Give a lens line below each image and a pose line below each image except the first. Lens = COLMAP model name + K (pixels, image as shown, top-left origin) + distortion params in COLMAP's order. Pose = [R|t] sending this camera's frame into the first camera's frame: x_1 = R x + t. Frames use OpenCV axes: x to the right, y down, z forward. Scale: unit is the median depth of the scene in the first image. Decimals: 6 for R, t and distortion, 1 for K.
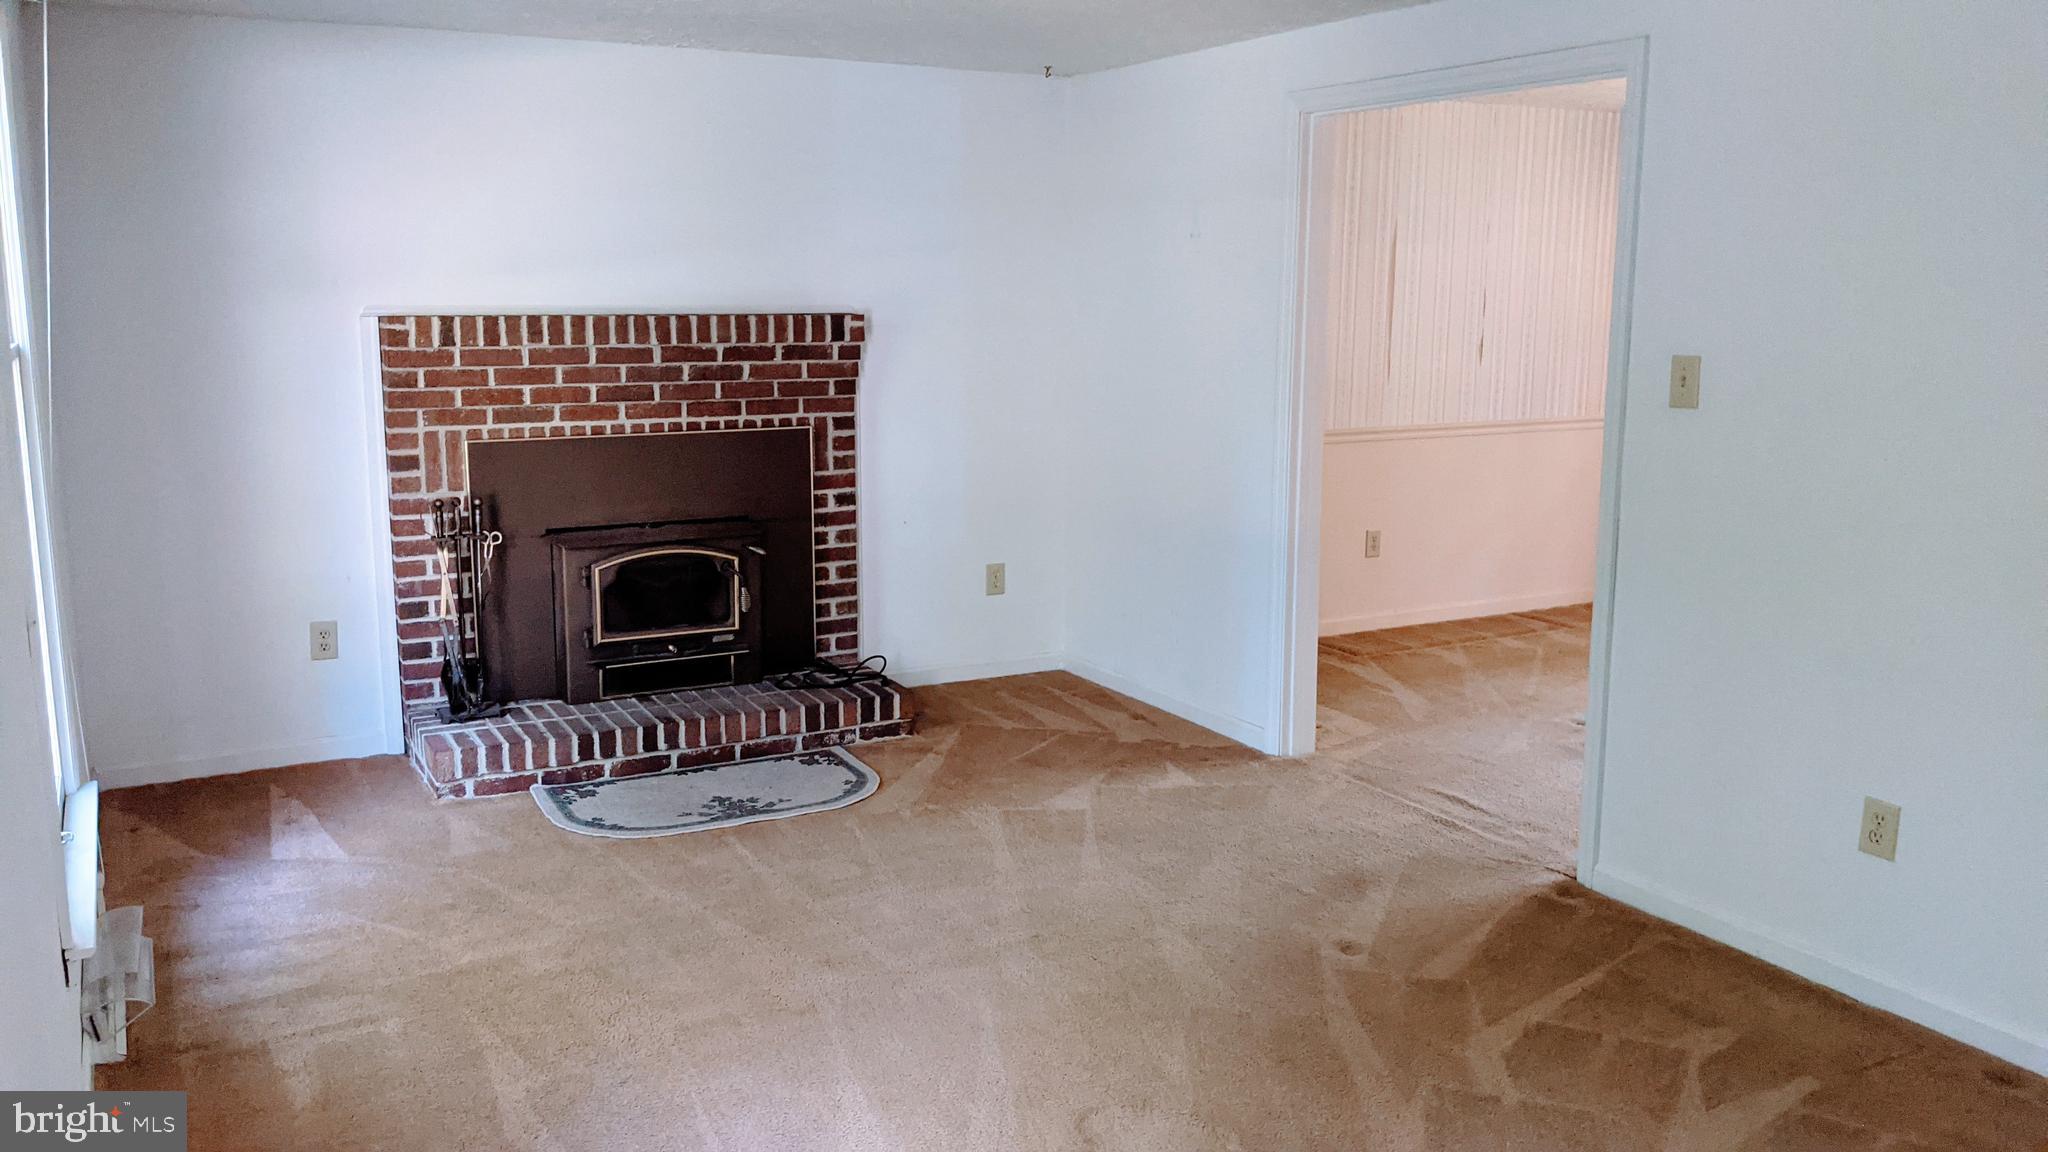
lens RADIAL K [[1645.0, 0, 1030.3], [0, 1645.0, 577.8], [0, 0, 1]] dist [0.004849, -0.013830]
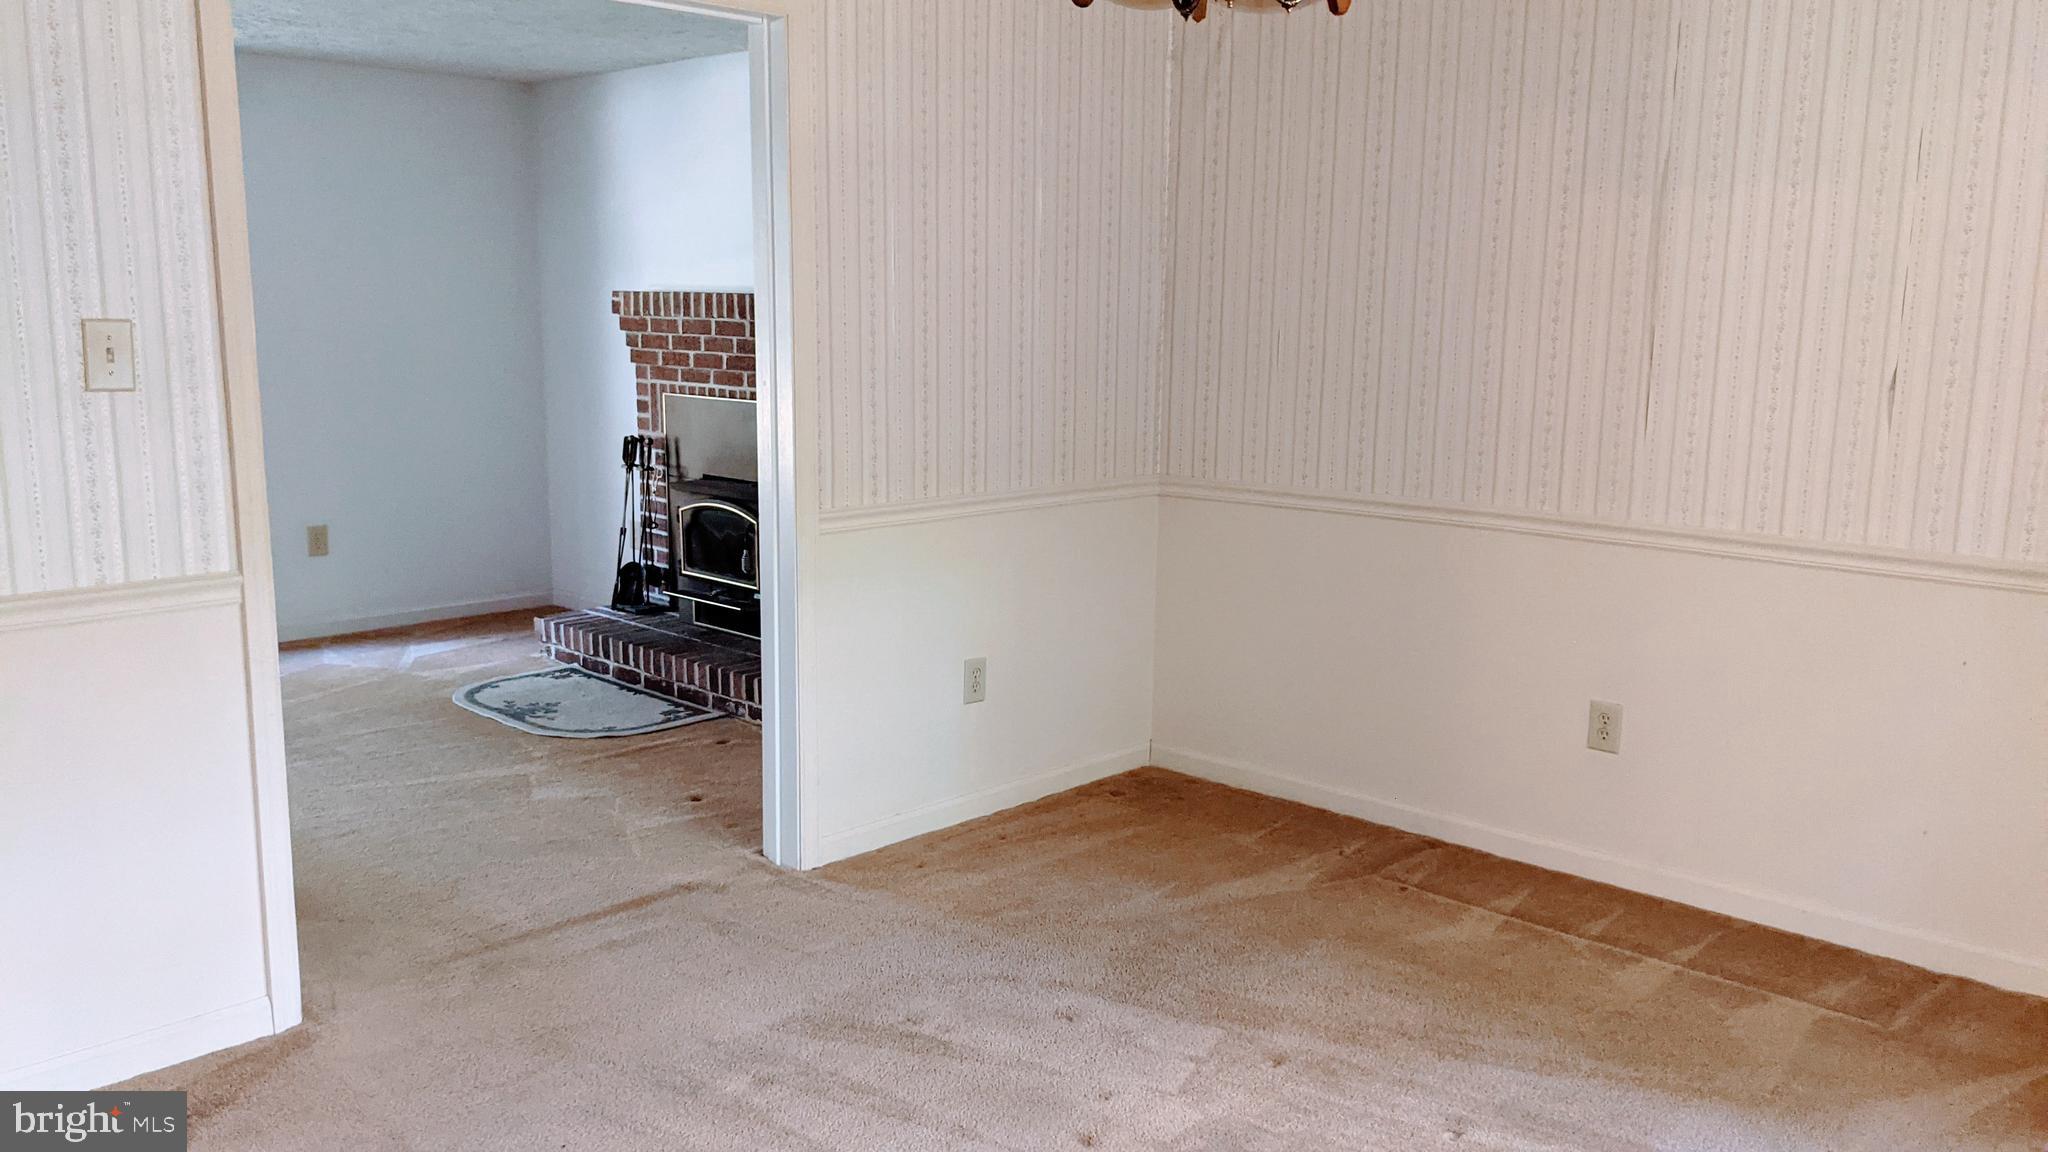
lens RADIAL K [[1645.0, 0, 1021.1], [0, 1645.0, 572.1], [0, 0, 1]] dist [0.004849, -0.013830]
pose [[0.298045, 0.158382, -0.941320, 0.919687], [-0.183515, 0.977250, 0.106323, -0.130948], [0.936745, 0.141057, 0.320330, 0.862147]]
